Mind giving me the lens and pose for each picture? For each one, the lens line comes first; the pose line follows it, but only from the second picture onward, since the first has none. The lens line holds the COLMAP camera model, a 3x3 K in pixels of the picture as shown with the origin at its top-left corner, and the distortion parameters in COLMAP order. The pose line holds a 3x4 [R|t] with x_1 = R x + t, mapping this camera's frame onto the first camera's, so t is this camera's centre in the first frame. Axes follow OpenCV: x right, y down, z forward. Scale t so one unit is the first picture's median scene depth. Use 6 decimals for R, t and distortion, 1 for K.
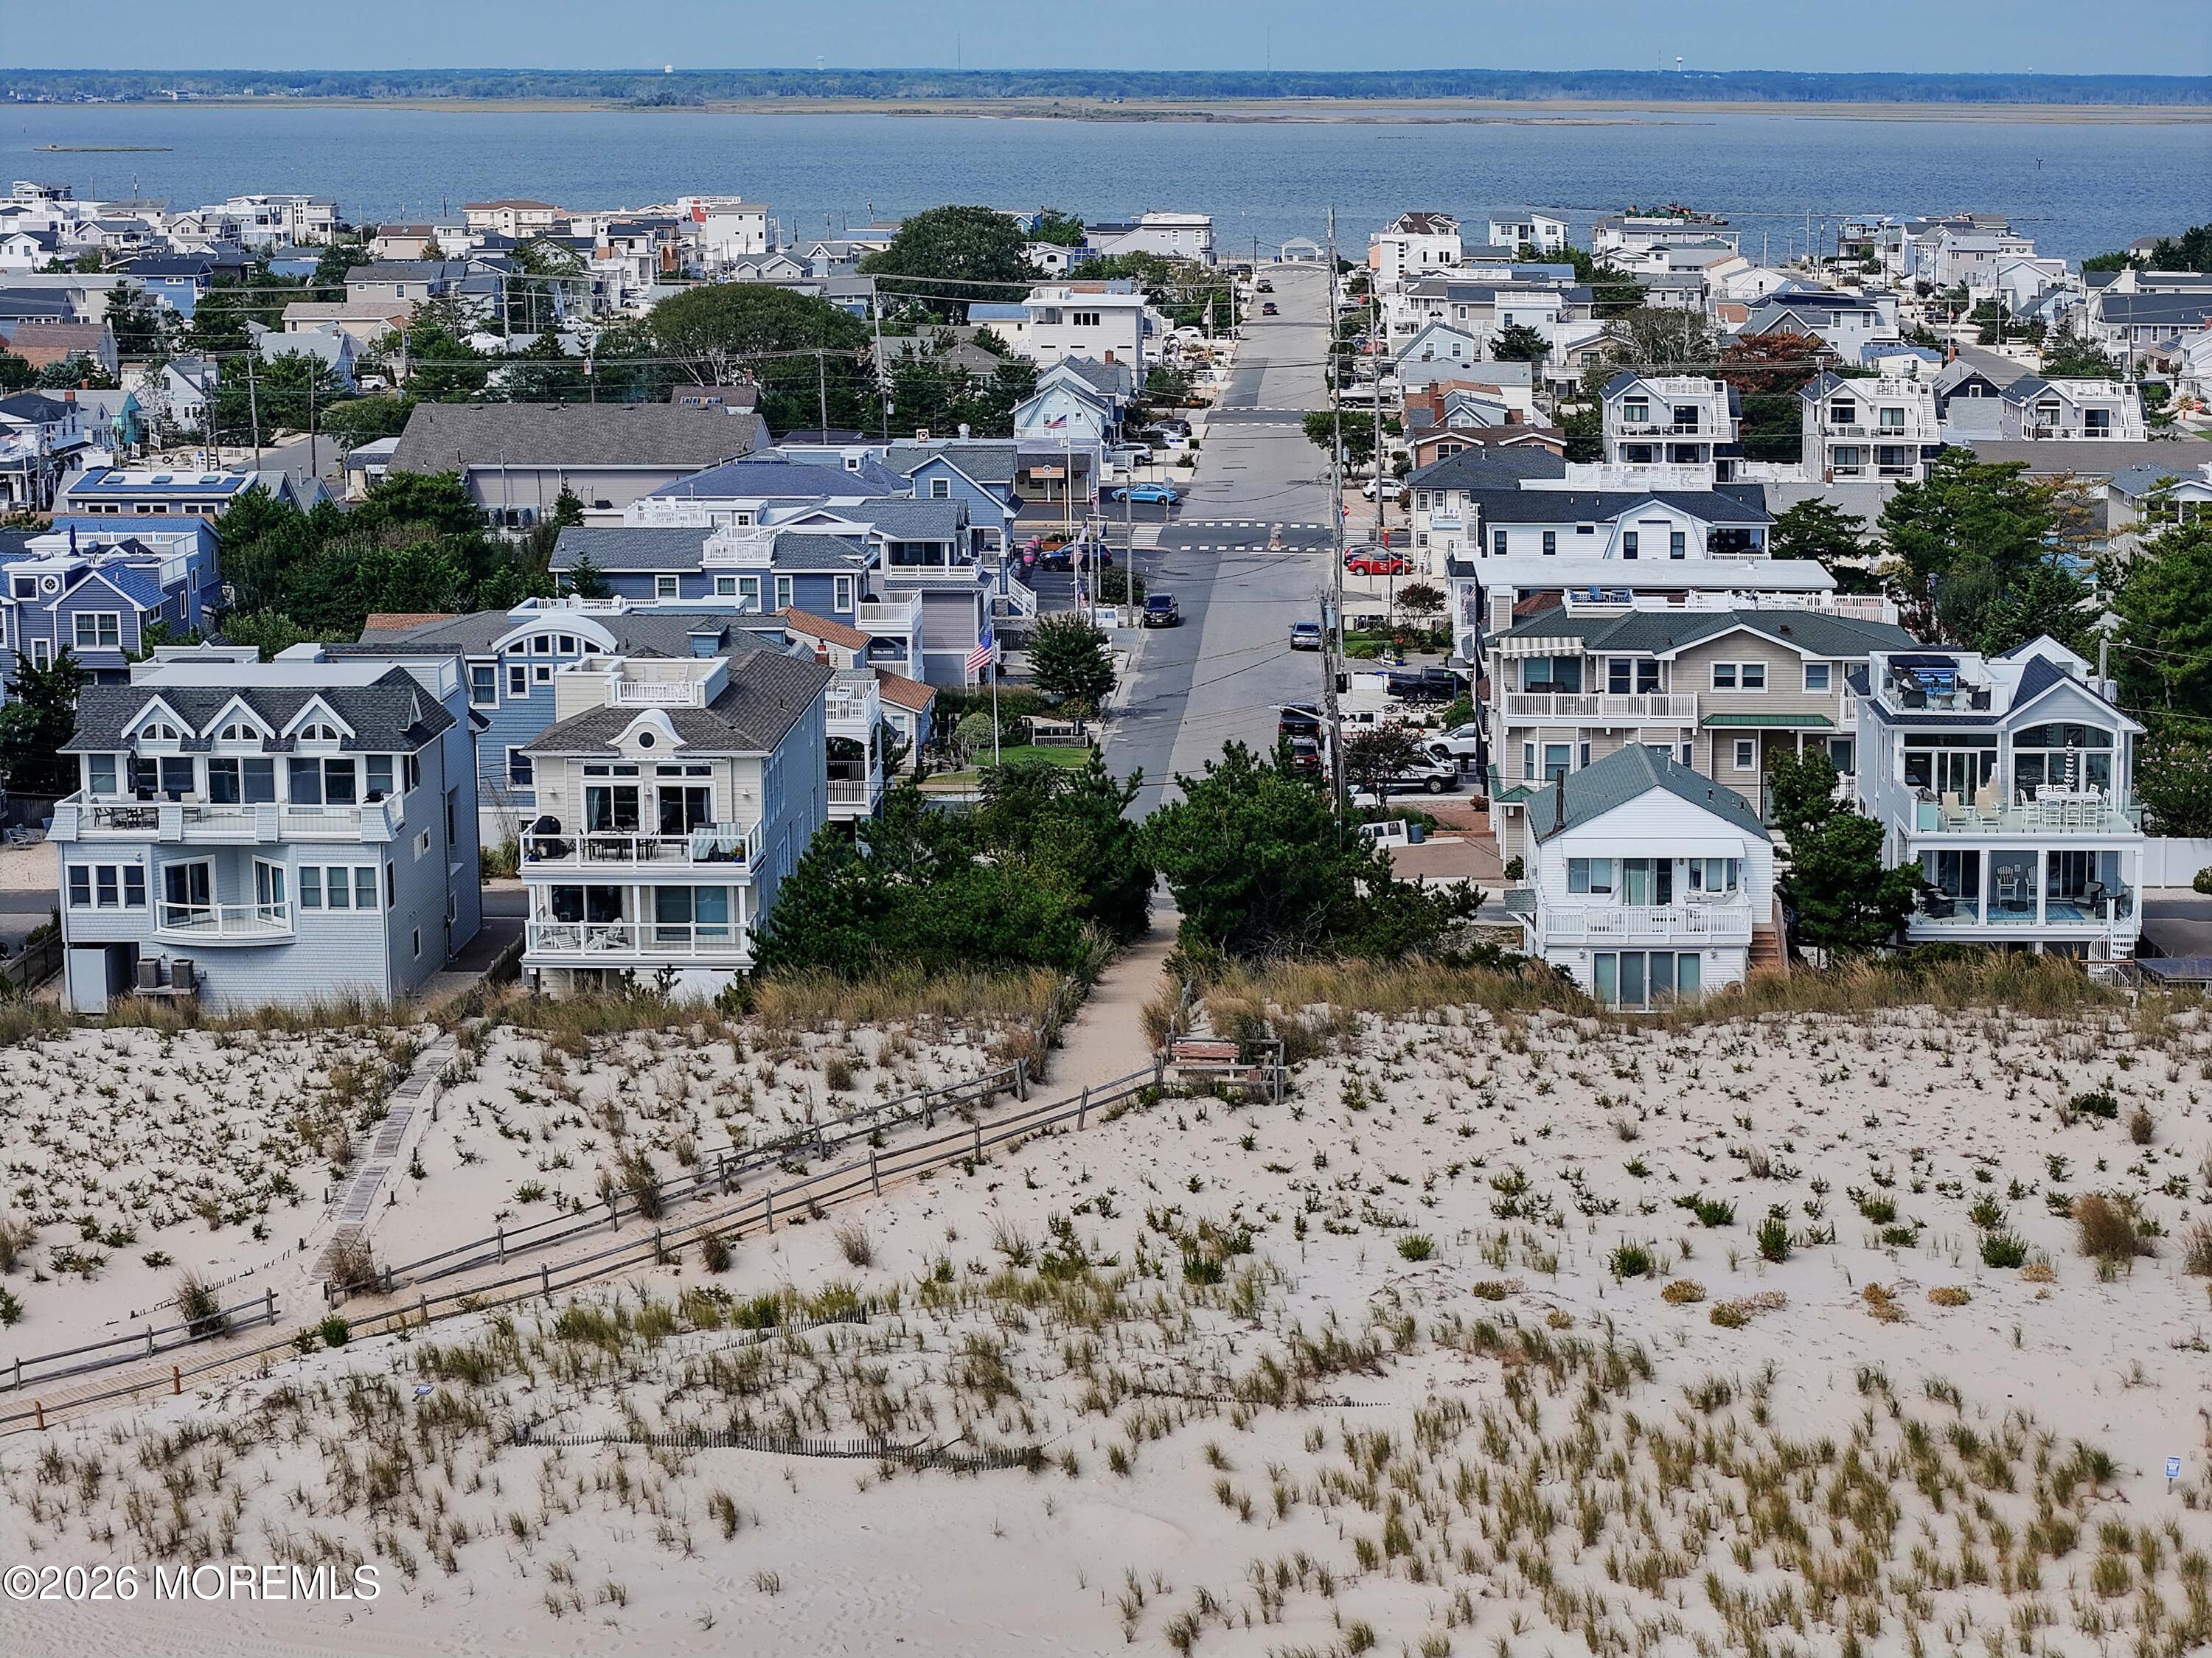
lens RADIAL K [[4457.4, 0, 1296.3], [0, 4457.4, 828.5], [0, 0, 1]] dist [-0.228040, 0.750610]
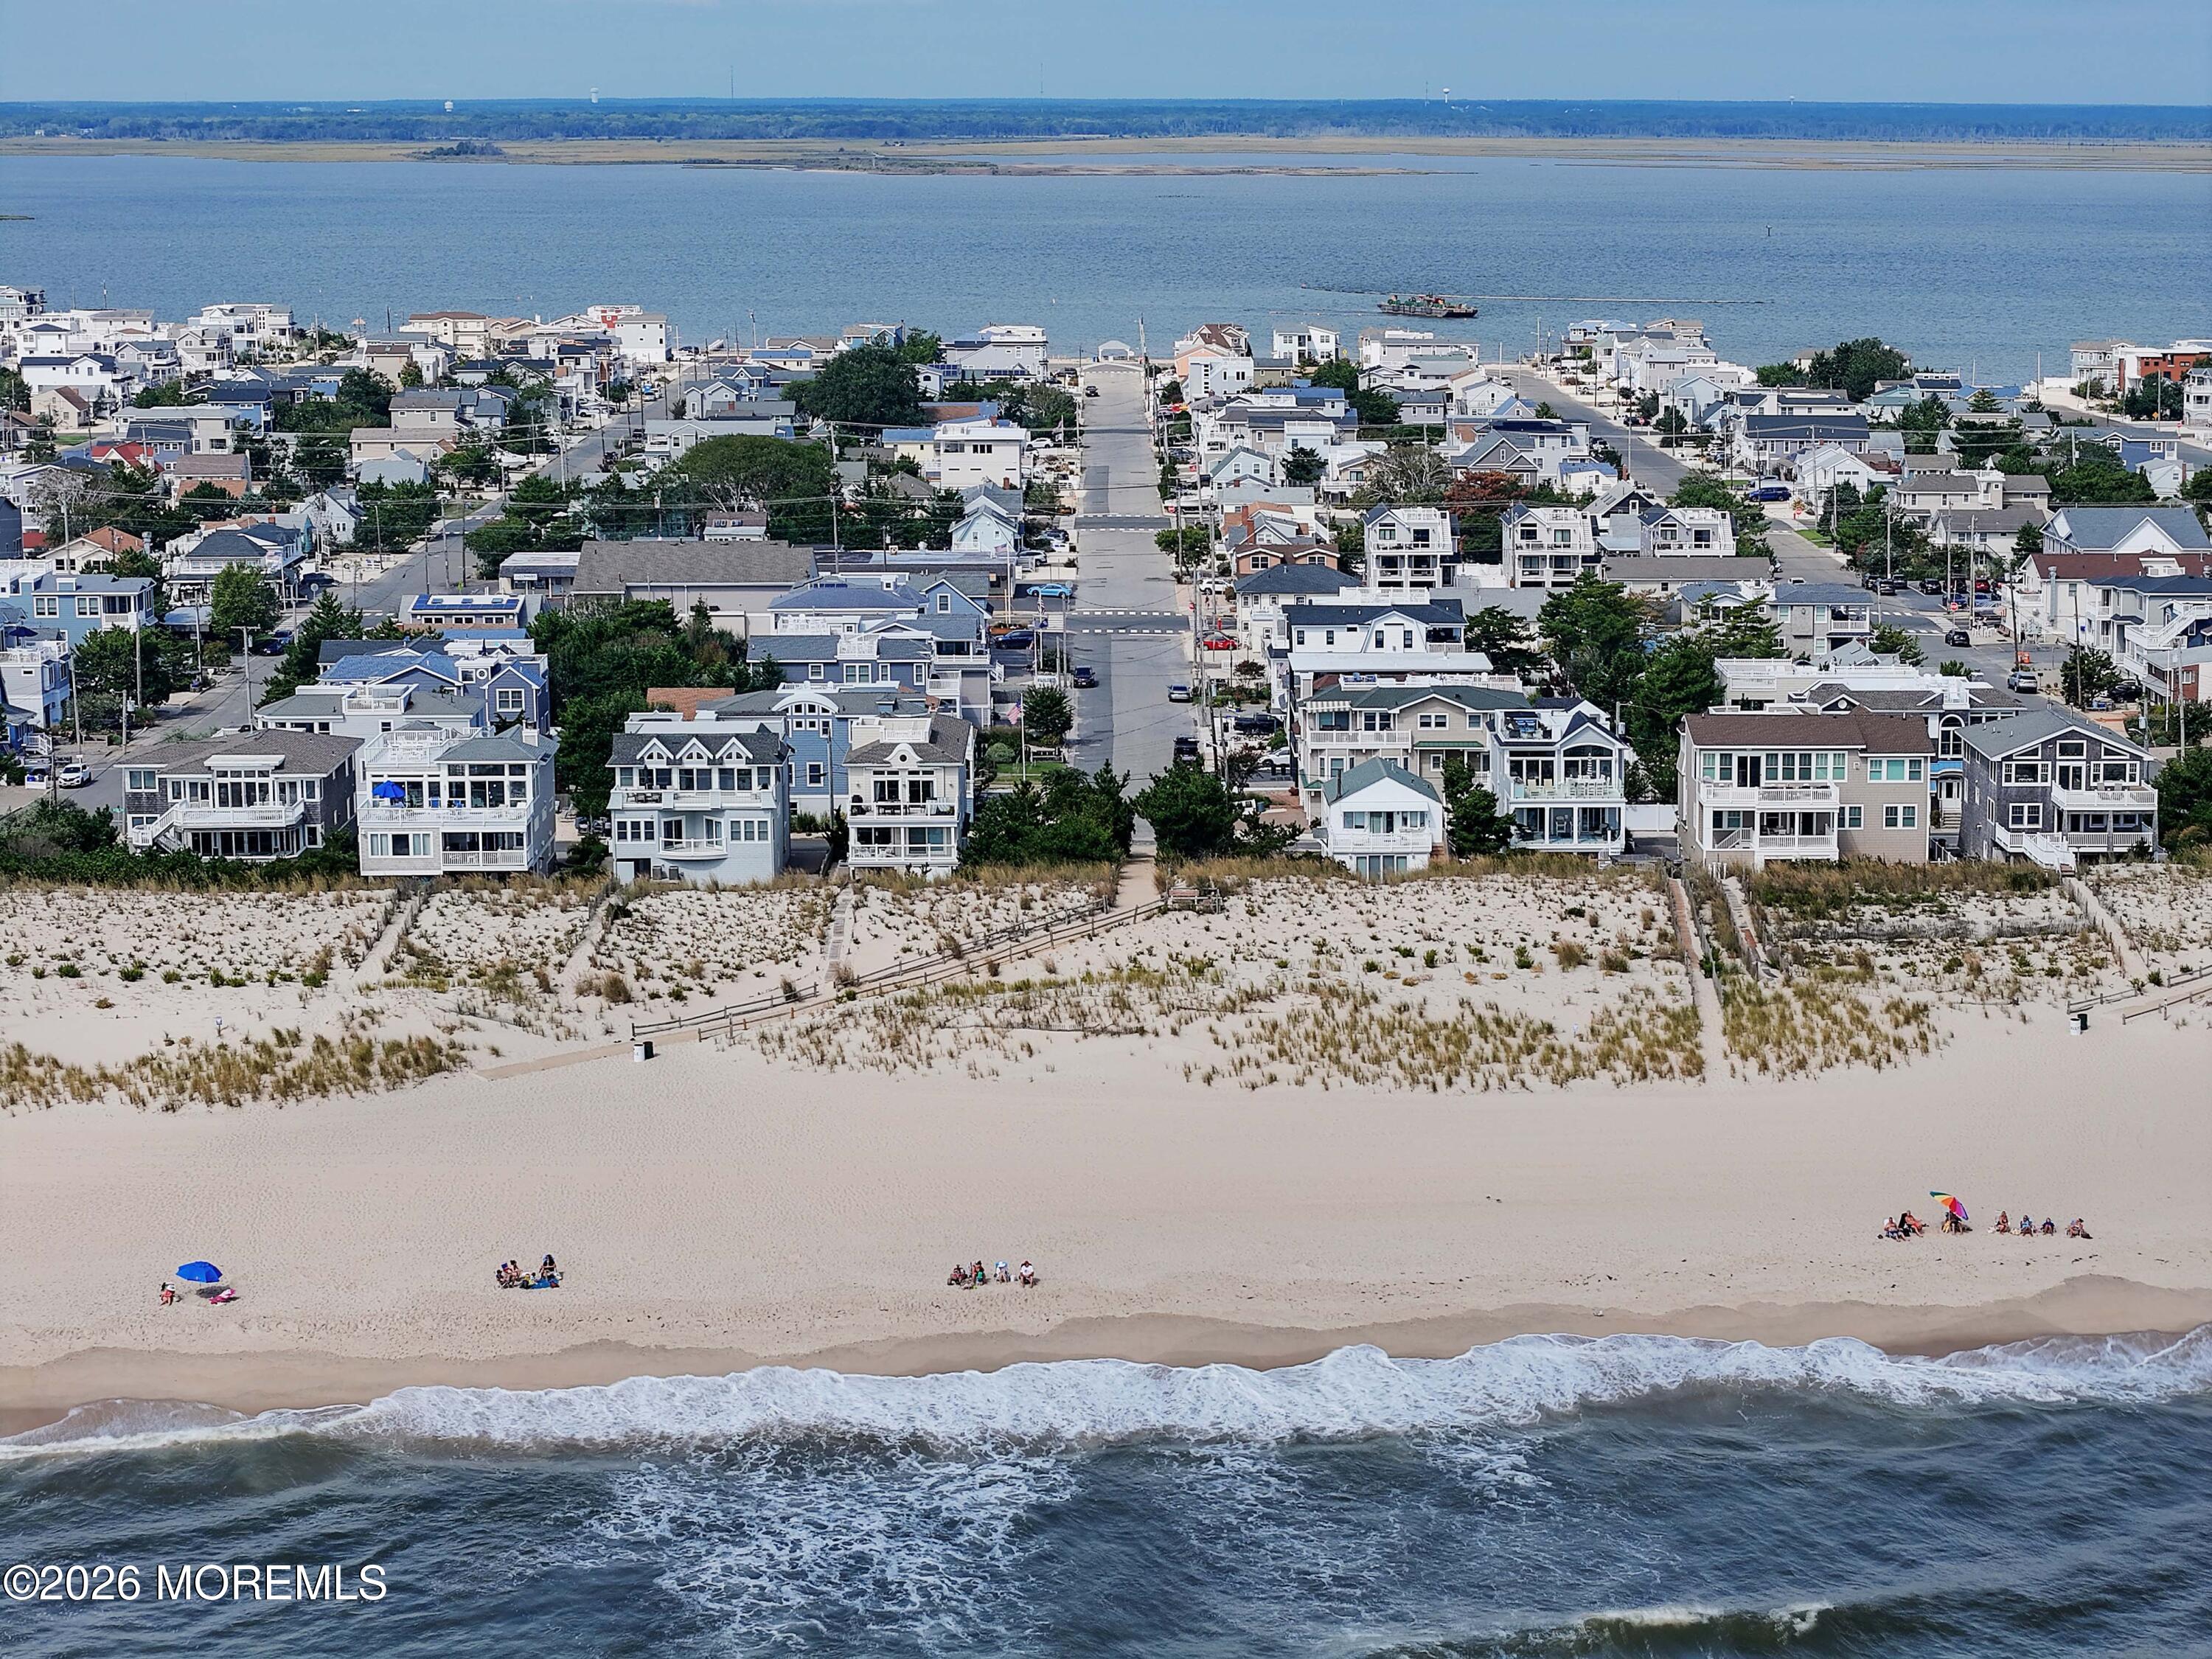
lens RADIAL K [[4458.7, 0, 1071.6], [0, 4458.7, 828.6], [0, 0, 1]] dist [-0.219330, 0.997813]
pose [[0.999970, -0.007679, 0.000341, -0.065915], [0.007681, 0.999956, -0.005384, 0.024420], [-0.000300, 0.005386, 0.999985, -1.065562]]
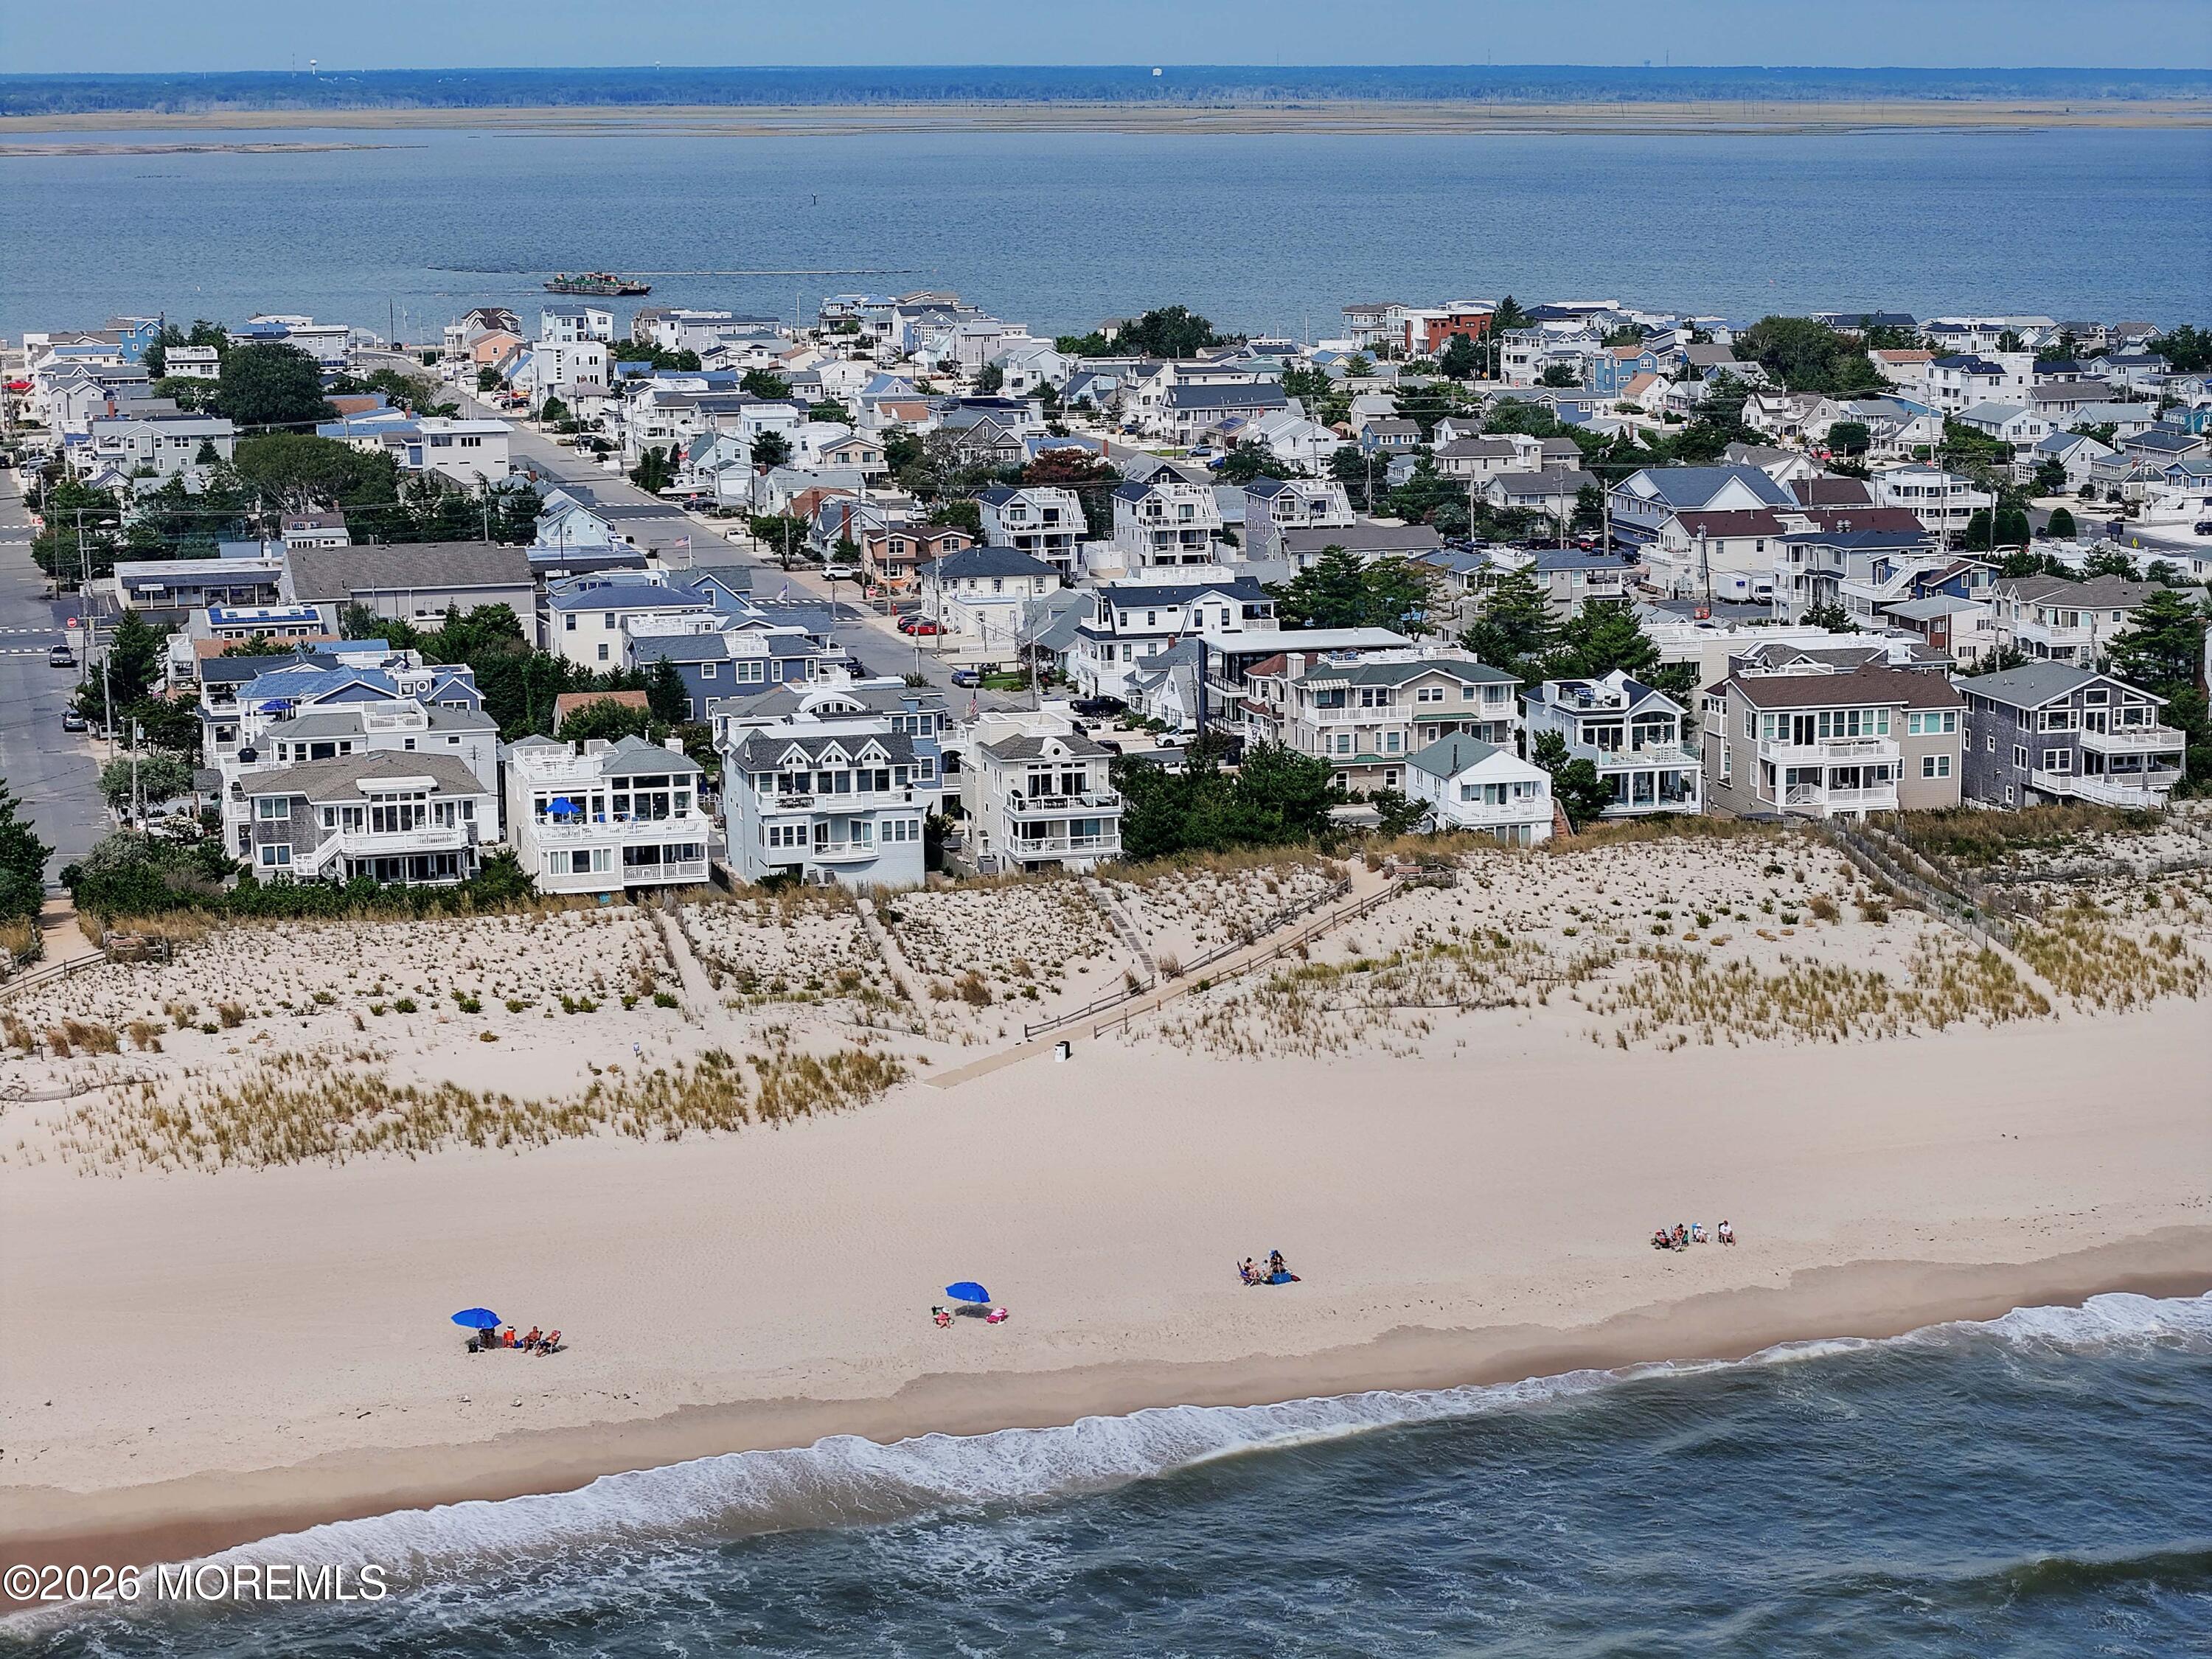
lens RADIAL K [[4509.3, 0, 1015.0], [0, 4509.3, 830.5], [0, 0, 1]] dist [-0.191957, 0.668415]
pose [[0.969597, -0.054883, 0.238475, -0.657694], [0.054621, 0.998477, 0.007712, -0.000033], [-0.238535, 0.005548, 0.971118, -1.044696]]
